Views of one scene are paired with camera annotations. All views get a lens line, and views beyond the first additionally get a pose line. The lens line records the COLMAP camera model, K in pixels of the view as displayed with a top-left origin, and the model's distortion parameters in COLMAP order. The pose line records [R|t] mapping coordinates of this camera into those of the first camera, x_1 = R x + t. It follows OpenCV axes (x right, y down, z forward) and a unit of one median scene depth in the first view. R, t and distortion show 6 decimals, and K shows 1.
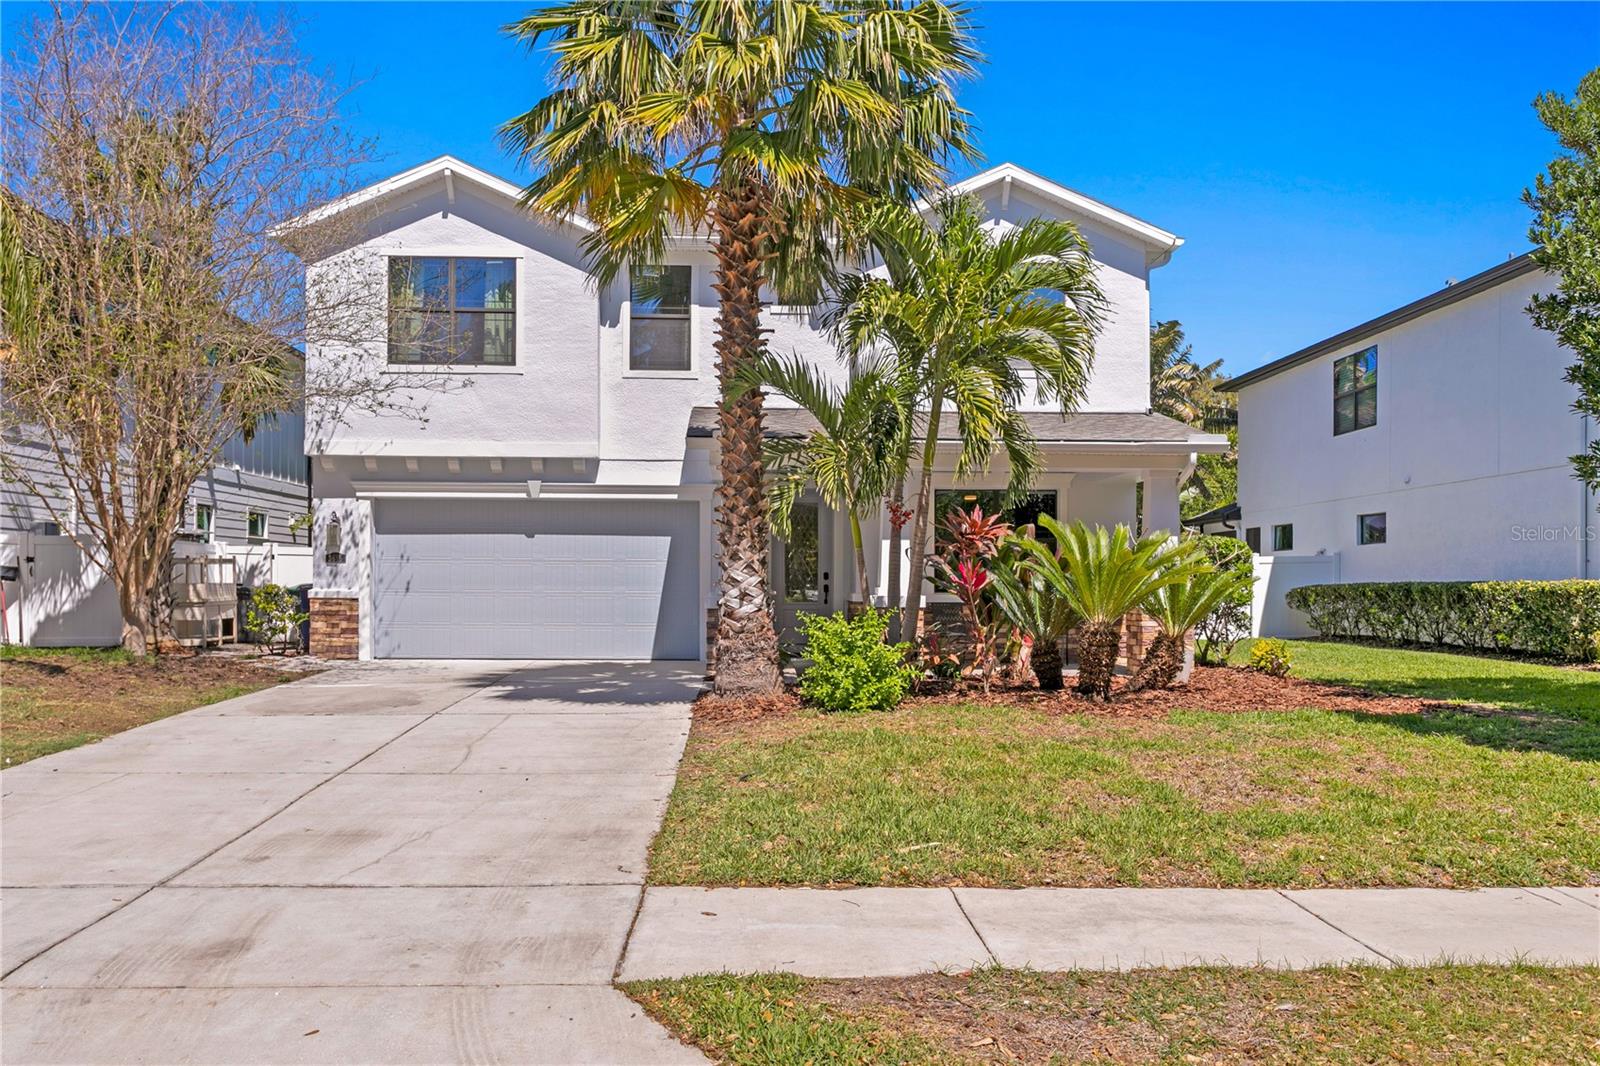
lens RADIAL K [[1280.3, 0, 833.7], [0, 1280.3, 577.5], [0, 0, 1]] dist [0.018382, -0.005156]
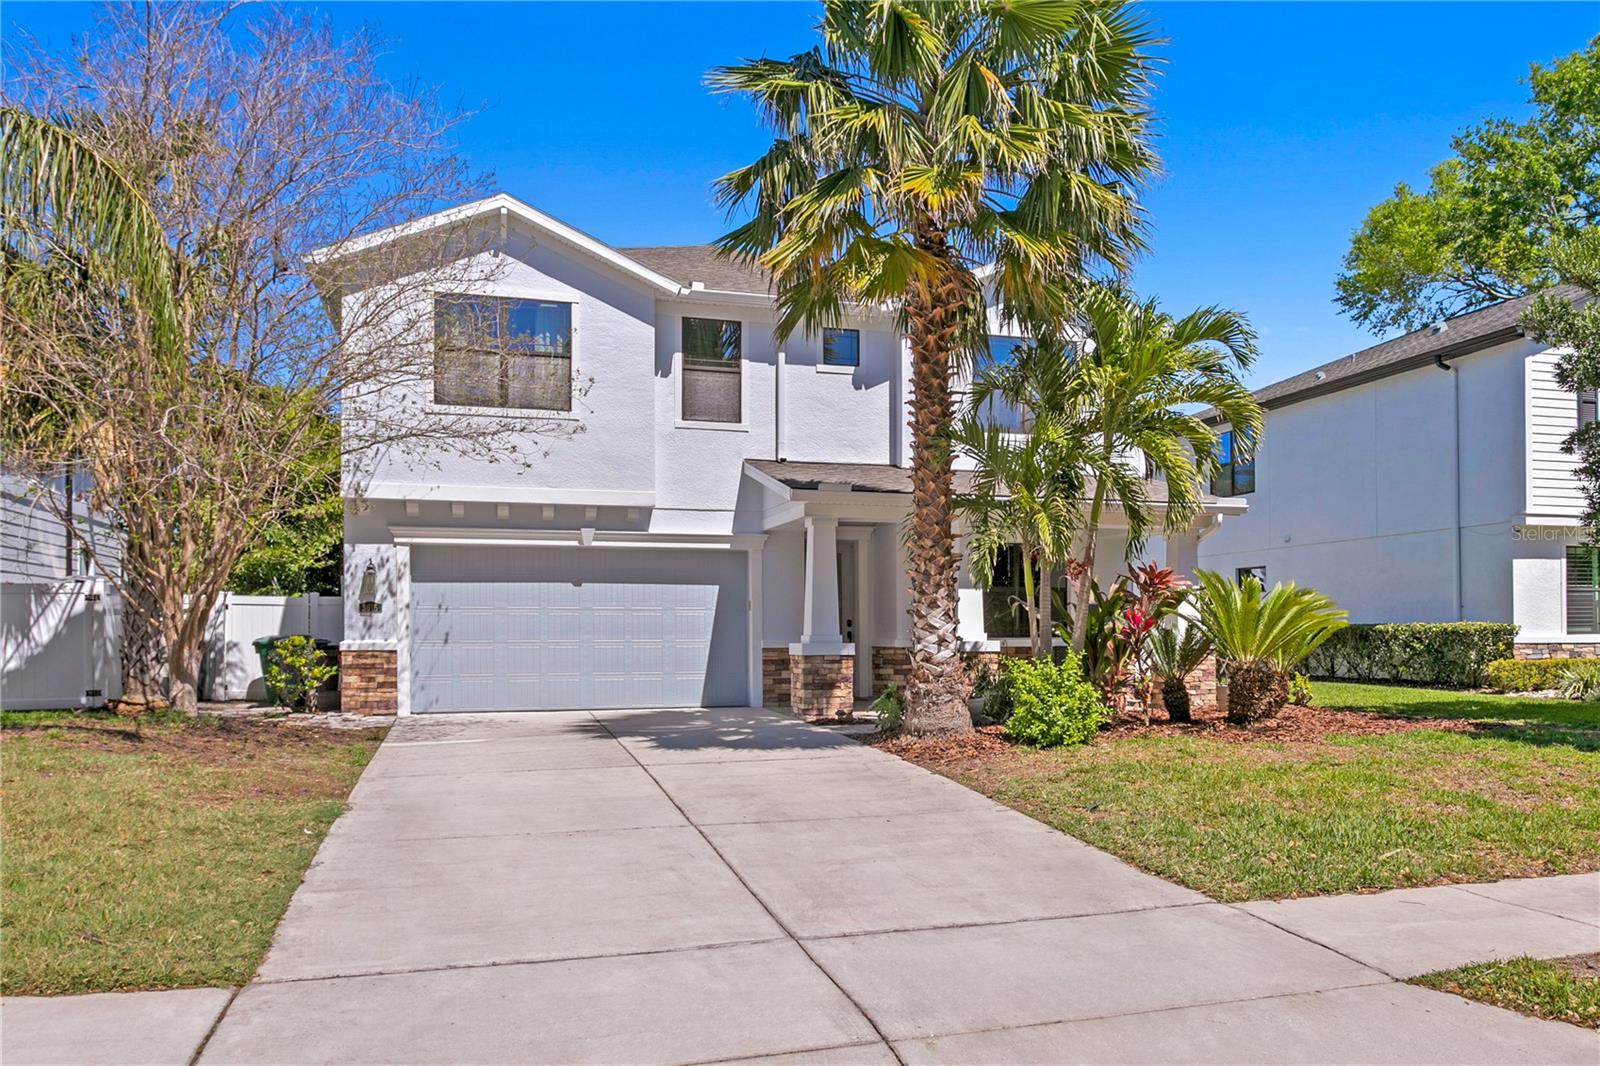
lens RADIAL K [[1250.5, 0, 772.1], [0, 1250.5, 613.2], [0, 0, 1]] dist [-0.019430, 0.008308]
pose [[0.956269, -0.004646, 0.292451, -0.379669], [0.007578, 0.999932, -0.008897, -0.000818], [-0.292390, 0.010724, 0.956239, 0.040439]]
